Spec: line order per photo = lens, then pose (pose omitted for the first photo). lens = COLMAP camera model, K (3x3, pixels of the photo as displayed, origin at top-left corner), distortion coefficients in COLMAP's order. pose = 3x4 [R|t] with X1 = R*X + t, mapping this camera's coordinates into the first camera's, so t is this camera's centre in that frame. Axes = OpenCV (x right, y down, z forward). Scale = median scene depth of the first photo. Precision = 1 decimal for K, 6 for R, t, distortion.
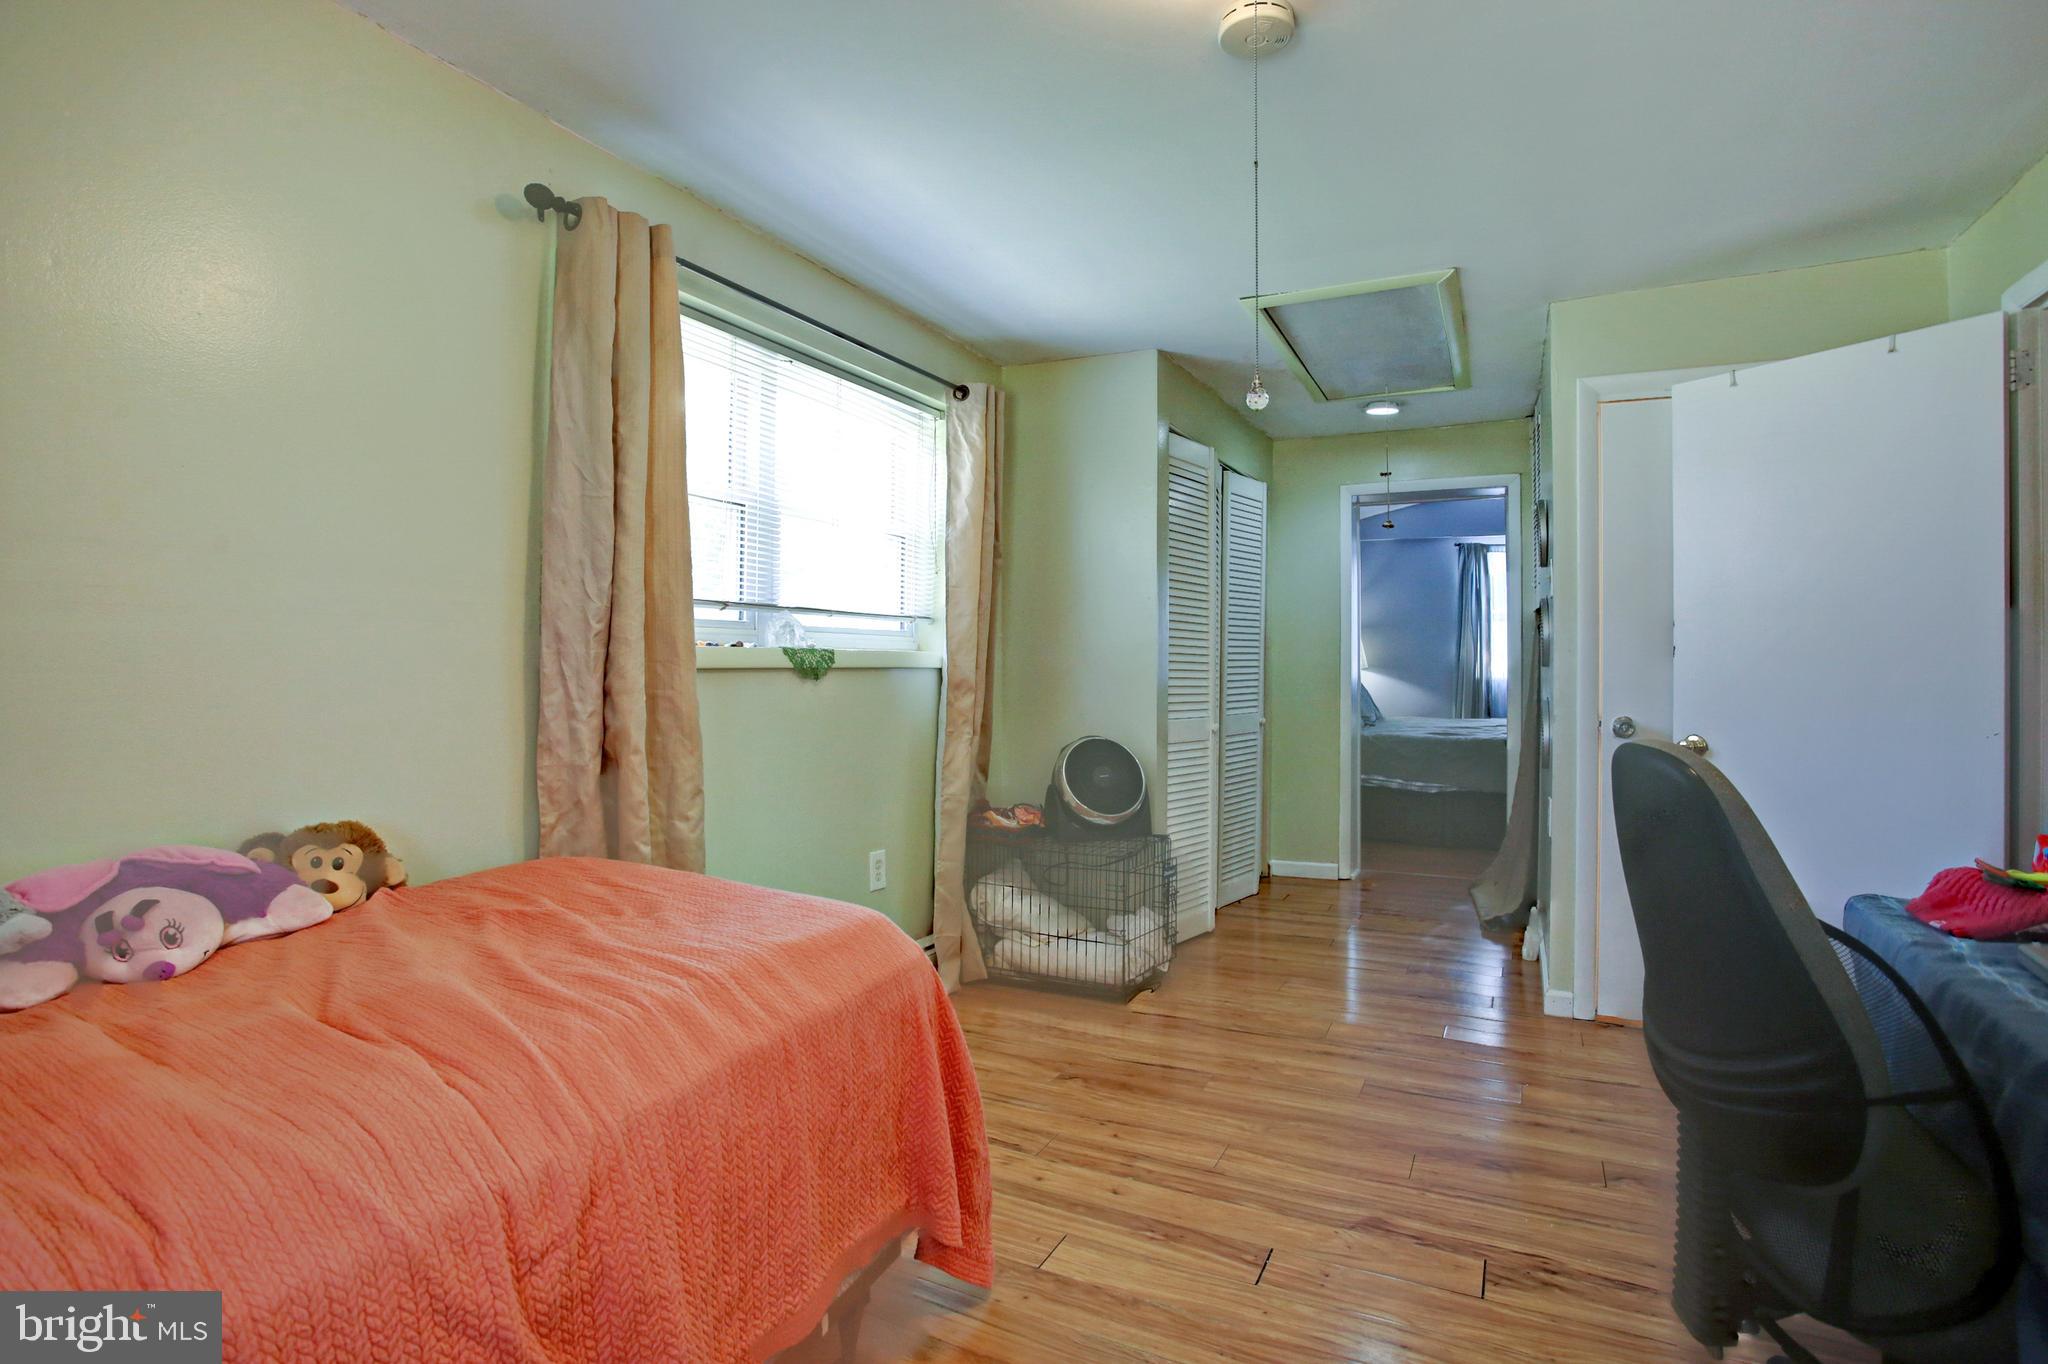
lens RADIAL K [[1014.1, 0, 1026.4], [0, 1014.1, 675.2], [0, 0, 1]] dist [-0.064090, 0.025489]
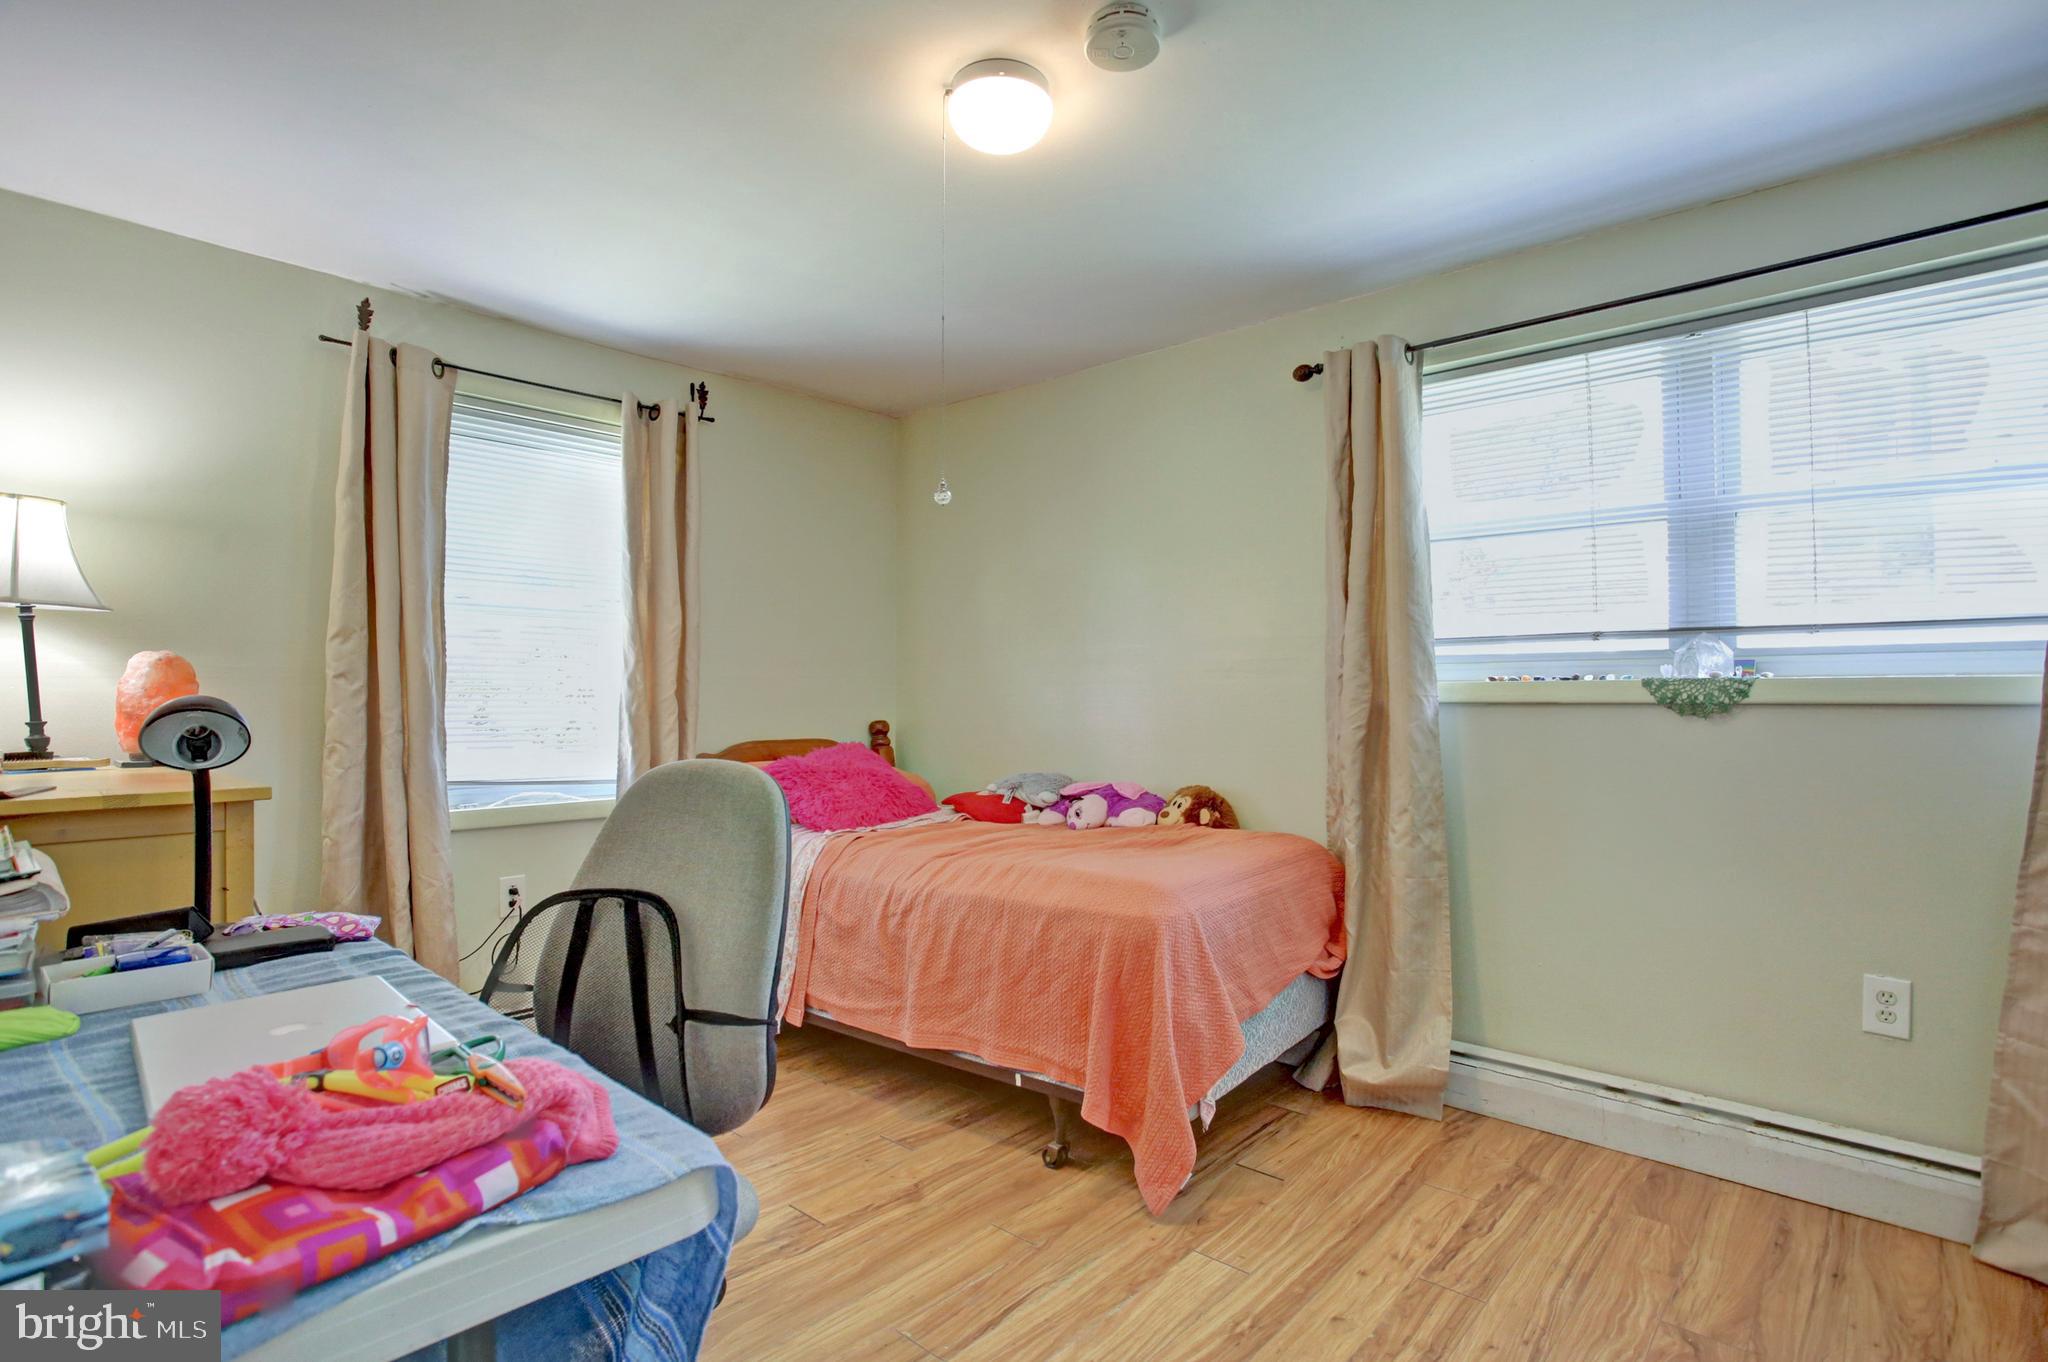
lens RADIAL K [[1014.1, 0, 1024.1], [0, 1014.1, 678.9], [0, 0, 1]] dist [-0.064090, 0.025489]
pose [[-0.262688, -0.021001, -0.964652, 0.720720], [-0.012313, 0.999755, -0.018412, -0.005201], [0.964802, 0.007041, -0.262882, 0.706762]]
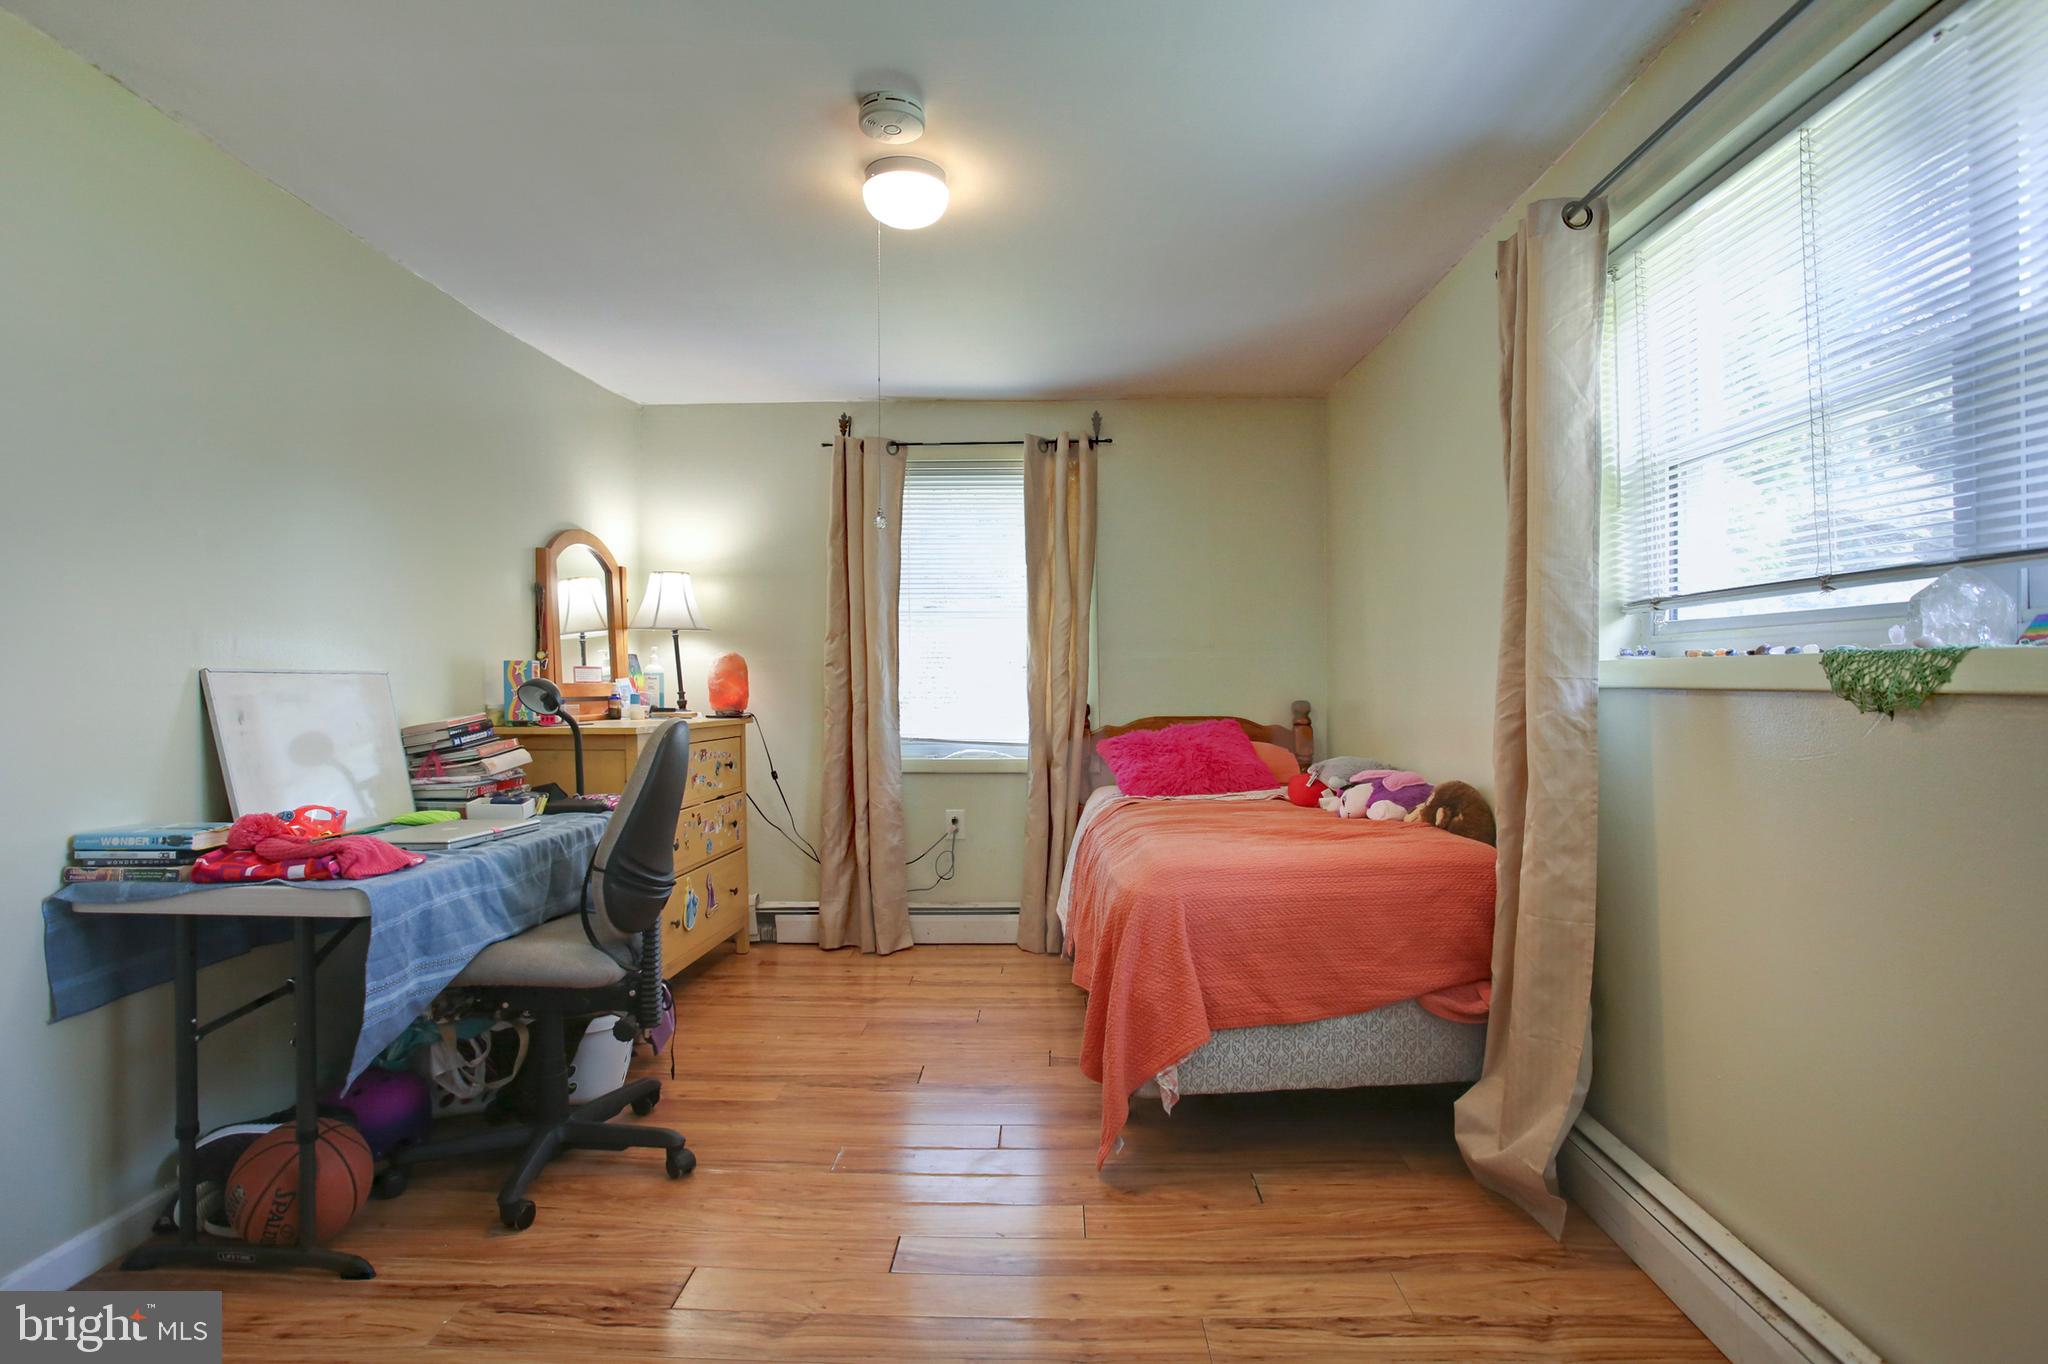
lens RADIAL K [[1014.1, 0, 1017.5], [0, 1014.1, 679.6], [0, 0, 1]] dist [-0.064090, 0.025489]
pose [[-0.905845, -0.000577, -0.423609, 0.364442], [-0.006735, 0.999892, 0.013039, -0.016362], [0.423556, 0.014665, -0.905751, 1.282168]]
